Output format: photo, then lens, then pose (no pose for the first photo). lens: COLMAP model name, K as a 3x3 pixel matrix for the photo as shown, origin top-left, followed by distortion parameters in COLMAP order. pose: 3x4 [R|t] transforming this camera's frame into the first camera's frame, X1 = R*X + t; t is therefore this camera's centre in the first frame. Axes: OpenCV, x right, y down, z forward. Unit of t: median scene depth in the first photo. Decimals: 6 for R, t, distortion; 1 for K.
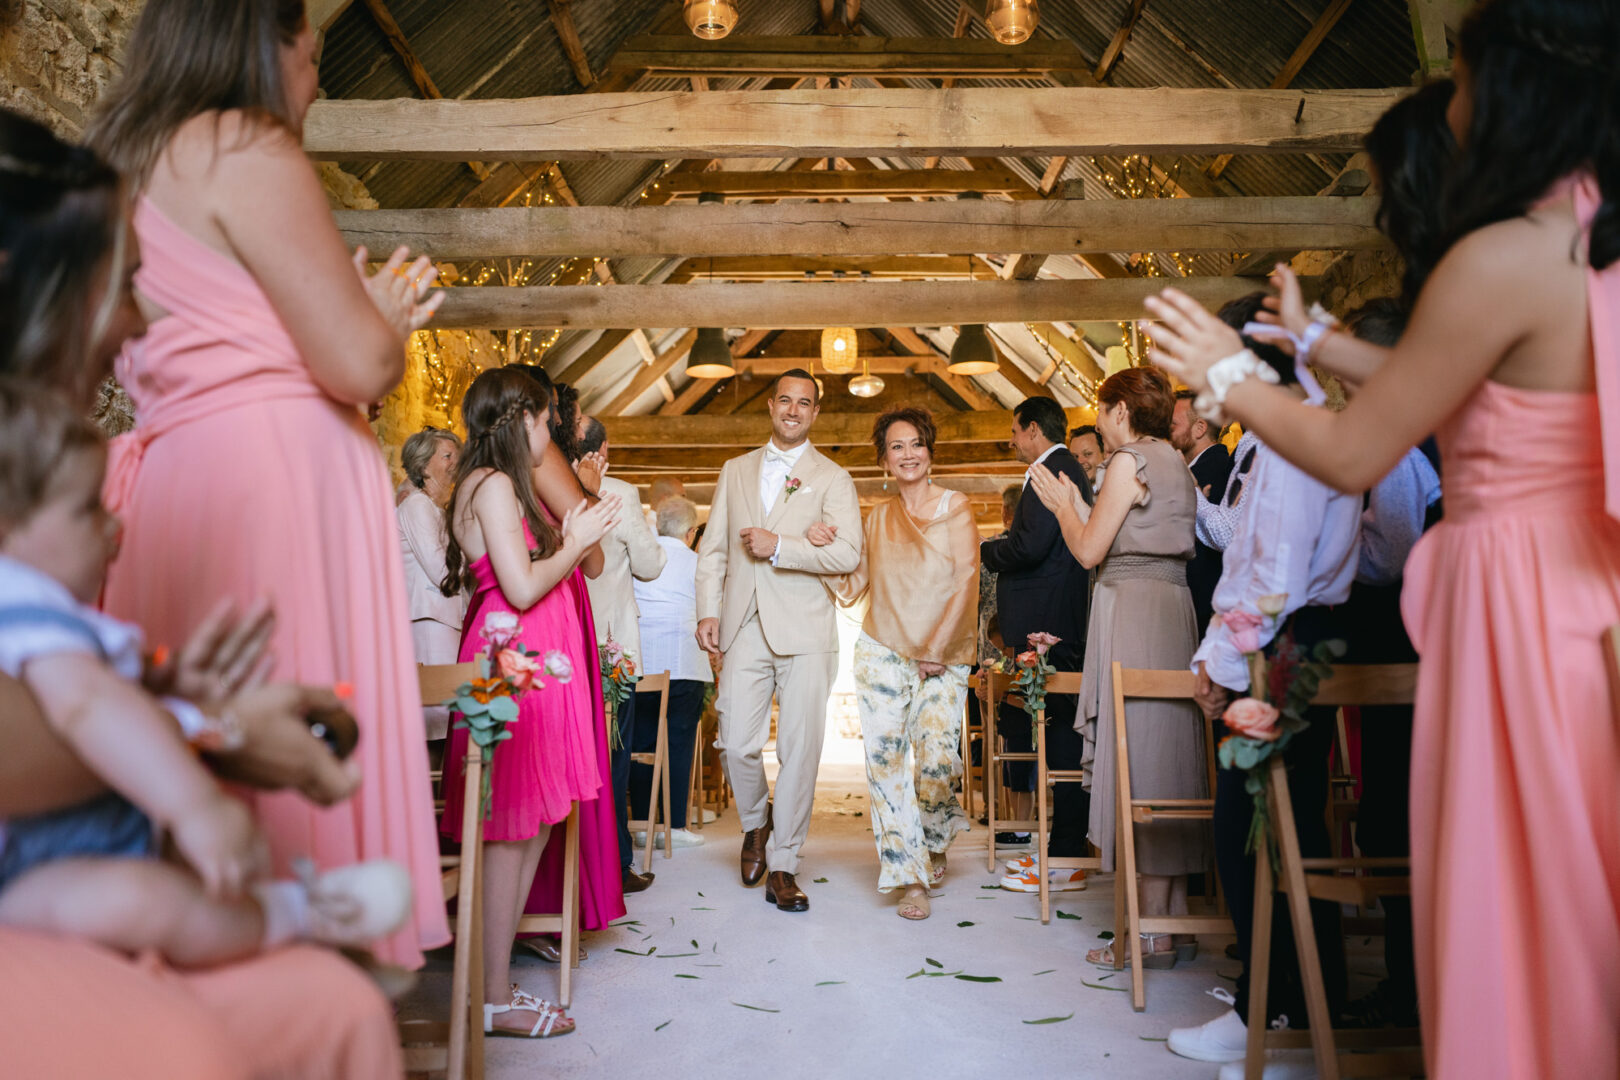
lens RADIAL K [[1273.9, 0, 811.8], [0, 1273.9, 556.8], [0, 0, 1]] dist [-0.065523, -0.001863]
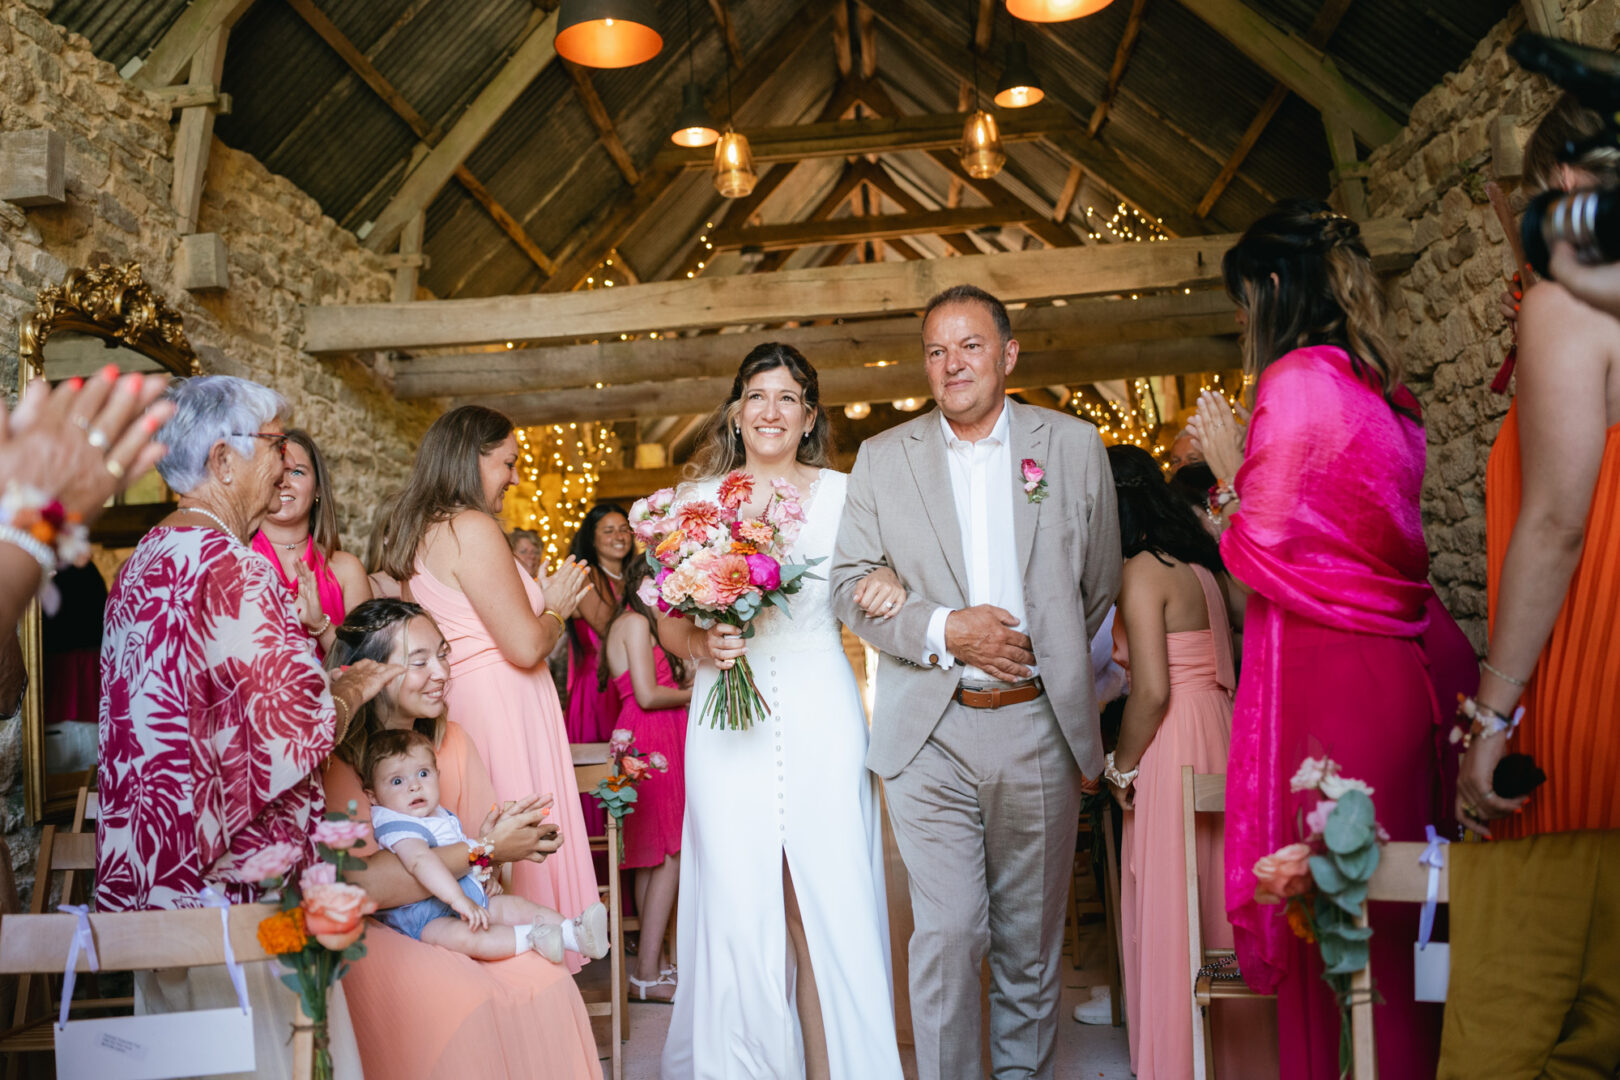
lens RADIAL K [[1344.1, 0, 770.9], [0, 1344.1, 517.1], [0, 0, 1]] dist [-0.042004, 0.000987]
pose [[0.993869, -0.064860, -0.089543, 0.049447], [0.064939, 0.997887, -0.002038, -0.093765], [0.089486, -0.003789, 0.995981, -0.296578]]
